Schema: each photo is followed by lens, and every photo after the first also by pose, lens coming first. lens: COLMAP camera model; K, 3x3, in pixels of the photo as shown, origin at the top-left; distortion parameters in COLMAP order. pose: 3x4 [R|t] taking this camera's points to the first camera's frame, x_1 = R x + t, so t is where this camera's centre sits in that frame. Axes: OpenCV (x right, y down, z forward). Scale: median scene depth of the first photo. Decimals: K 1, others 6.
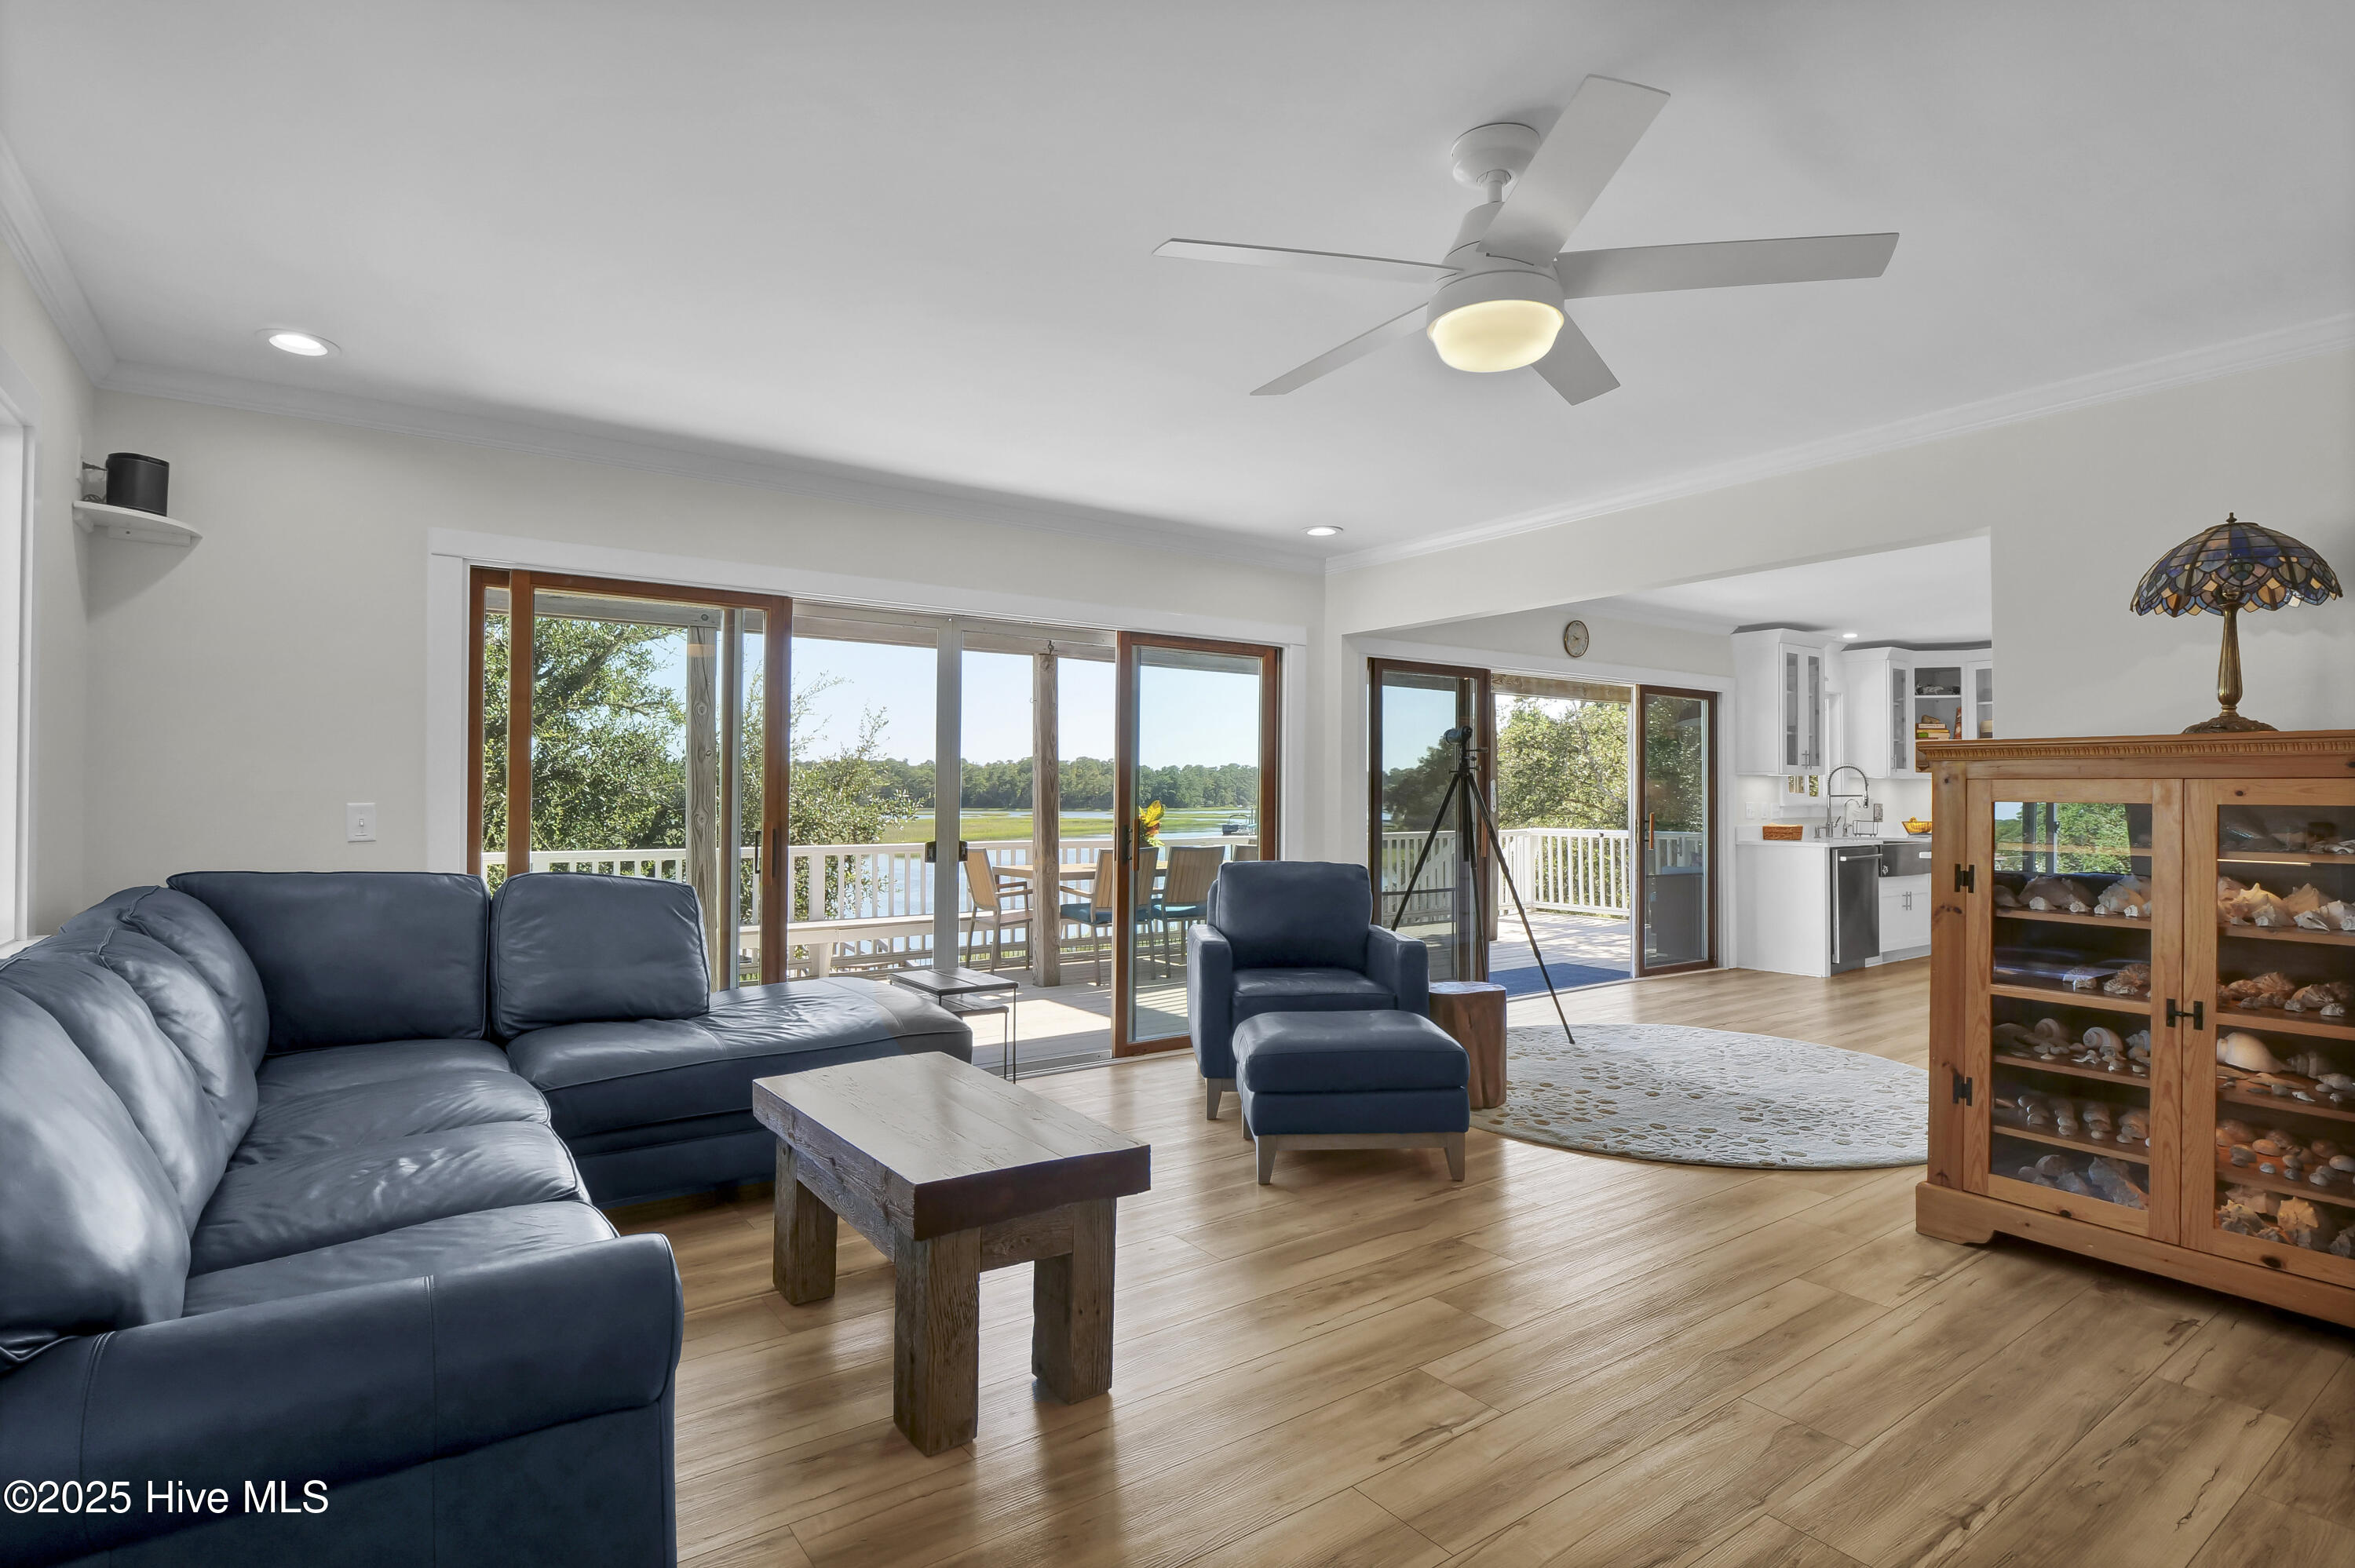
lens RADIAL K [[1148.8, 0, 1161.9], [0, 1148.8, 825.9], [0, 0, 1]] dist [-0.019469, 0.002259]
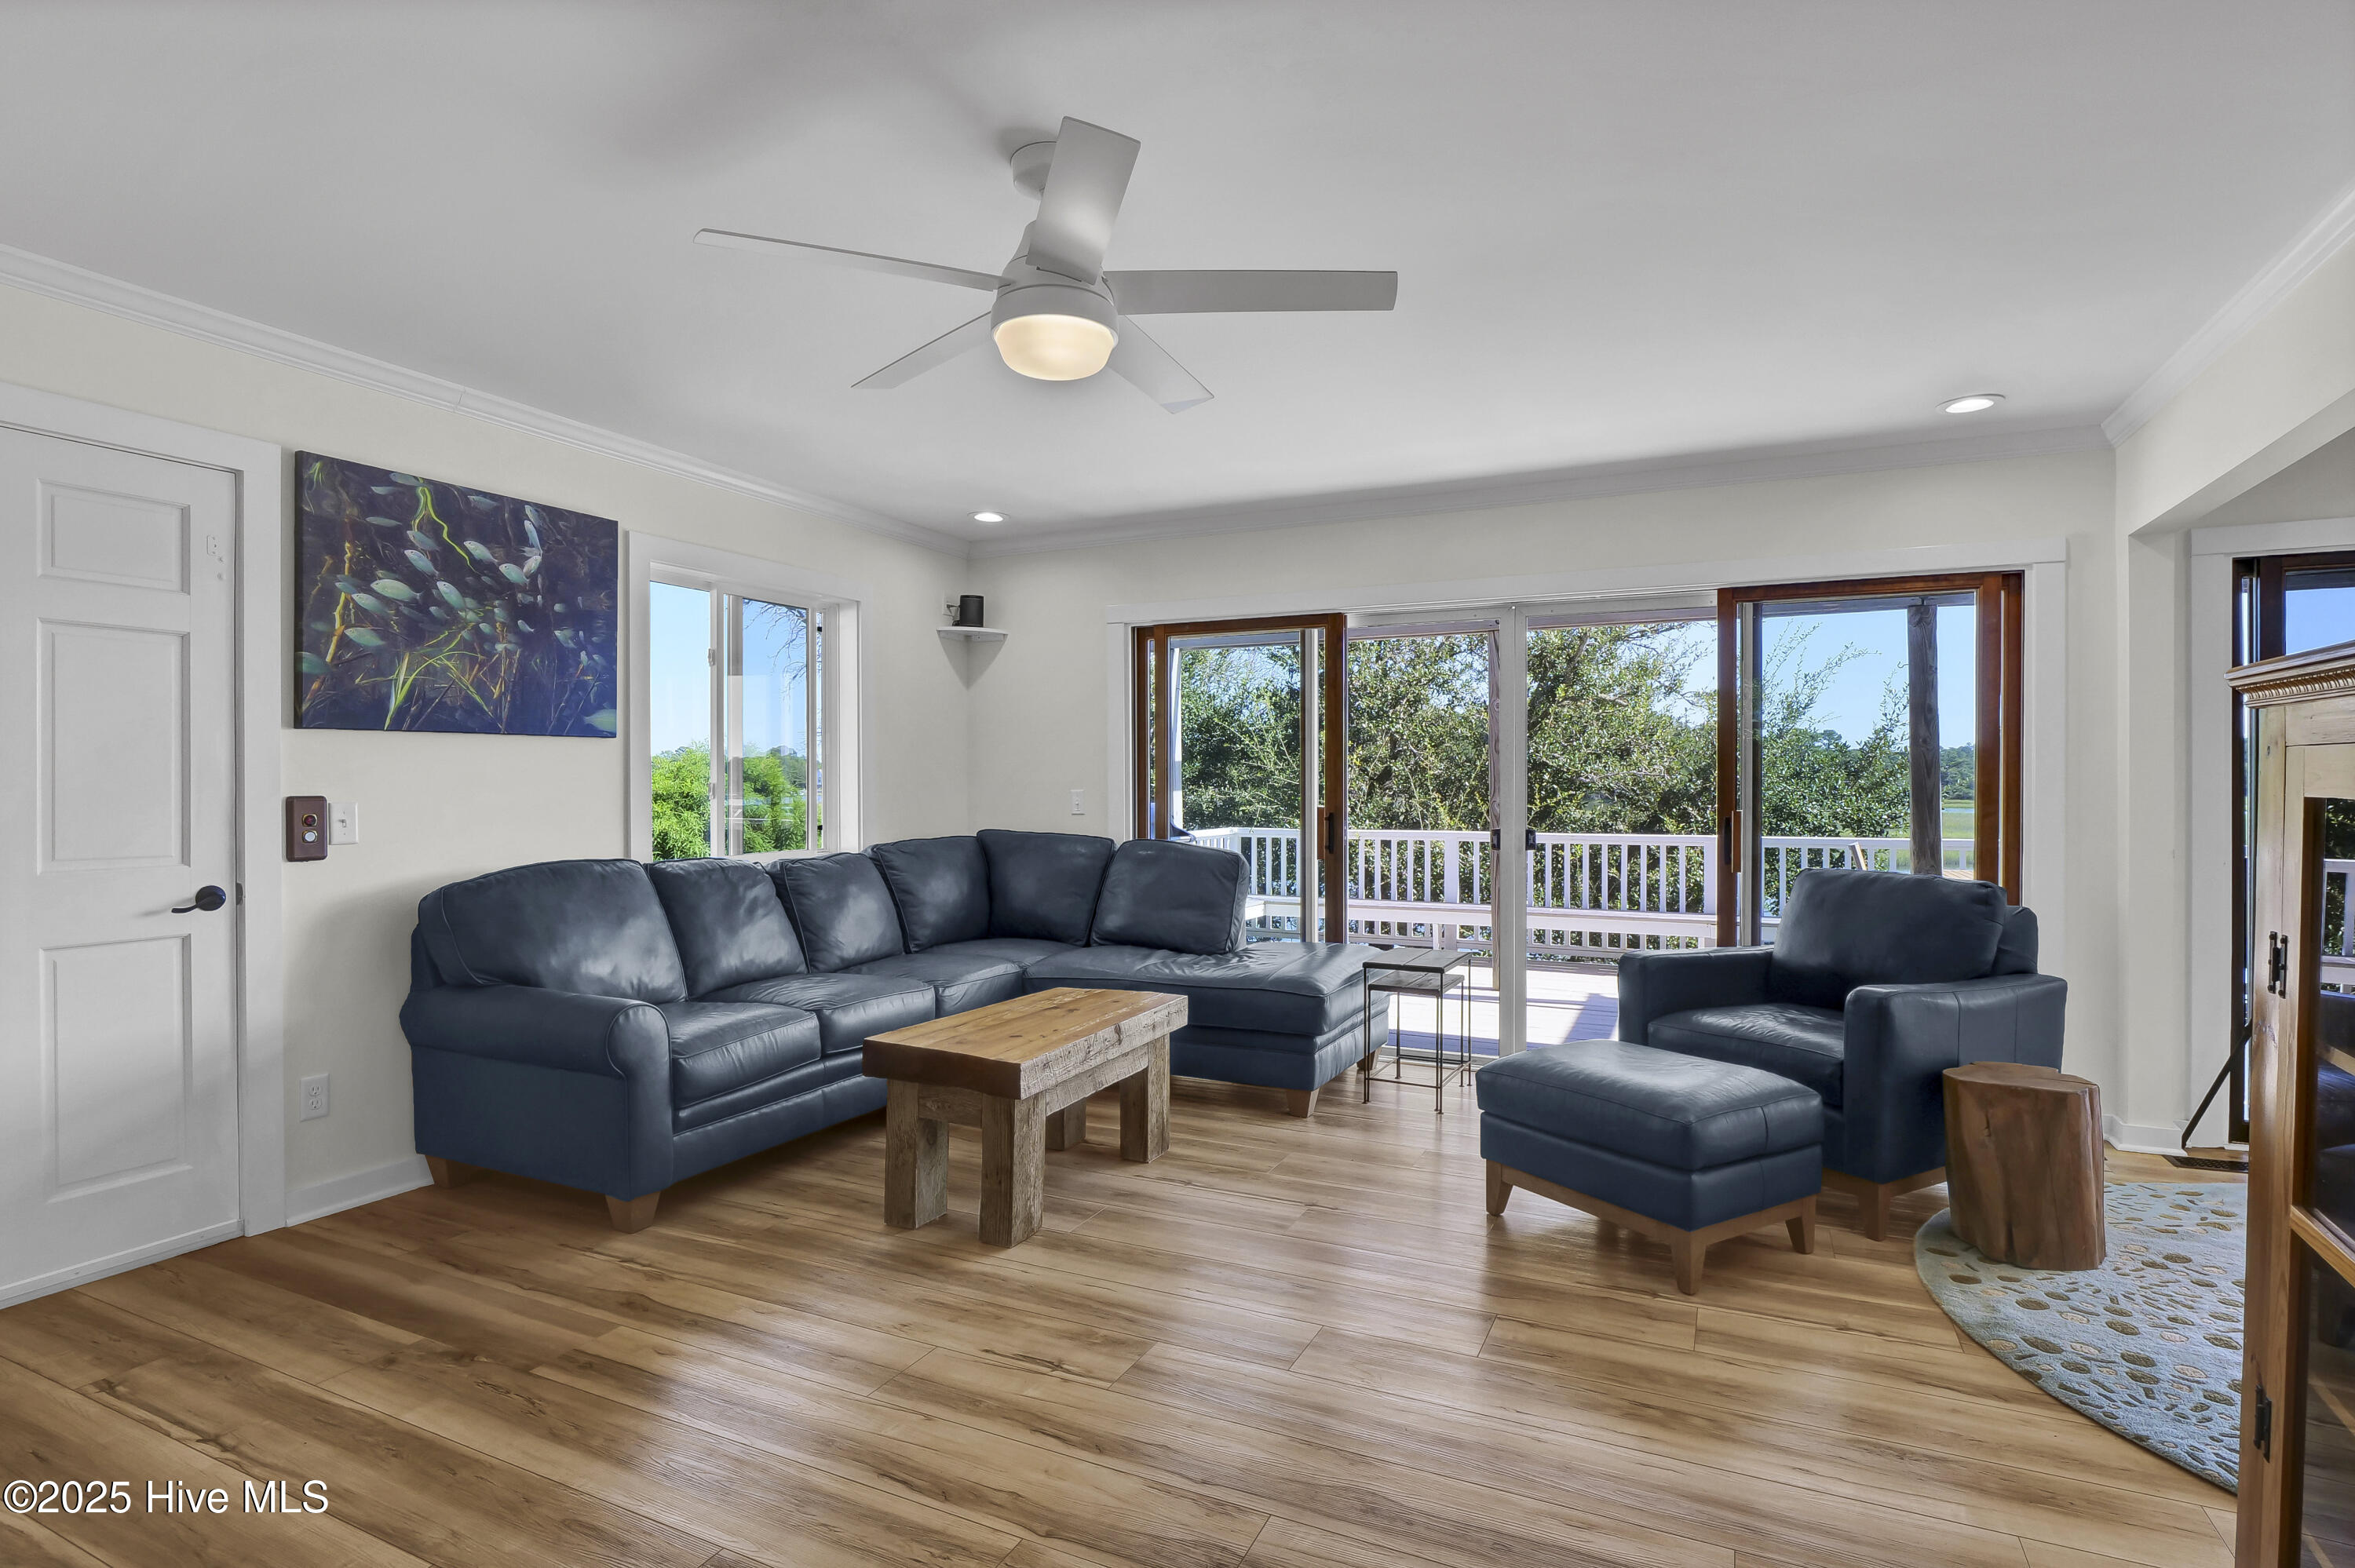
lens RADIAL K [[1148.8, 0, 1158.1], [0, 1148.8, 797.9], [0, 0, 1]] dist [-0.019469, 0.002259]
pose [[0.484609, 0.004971, -0.874717, 0.669070], [-0.017732, 0.999834, -0.004142, -0.003405], [0.874551, 0.017517, 0.484617, 0.300836]]
